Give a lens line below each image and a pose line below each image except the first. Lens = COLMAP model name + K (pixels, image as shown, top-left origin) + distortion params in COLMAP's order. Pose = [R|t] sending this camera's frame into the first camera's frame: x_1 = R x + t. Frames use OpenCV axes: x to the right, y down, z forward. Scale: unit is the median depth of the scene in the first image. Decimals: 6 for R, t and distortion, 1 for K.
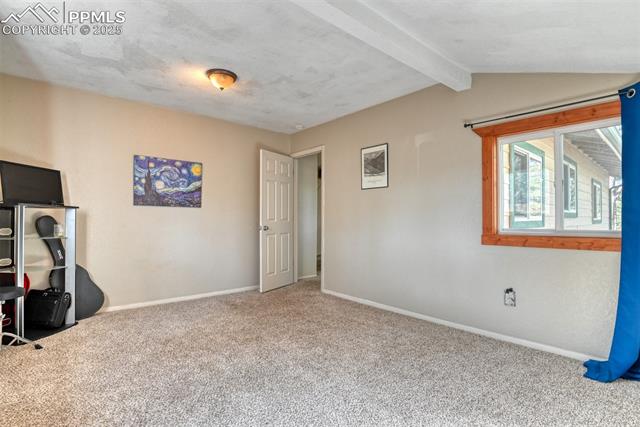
lens RADIAL K [[312.5, 0, 323.4], [0, 312.5, 213.2], [0, 0, 1]] dist [-0.028936, -0.000715]
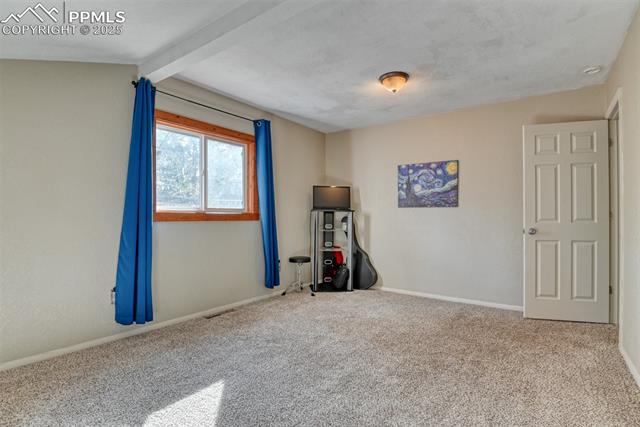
lens RADIAL K [[312.5, 0, 323.1], [0, 312.5, 216.2], [0, 0, 1]] dist [-0.028936, -0.000715]
pose [[0.218320, -0.006933, -0.975853, 0.495644], [0.017805, 0.999837, -0.003120, 0.006771], [0.975715, -0.016694, 0.218407, 0.438074]]
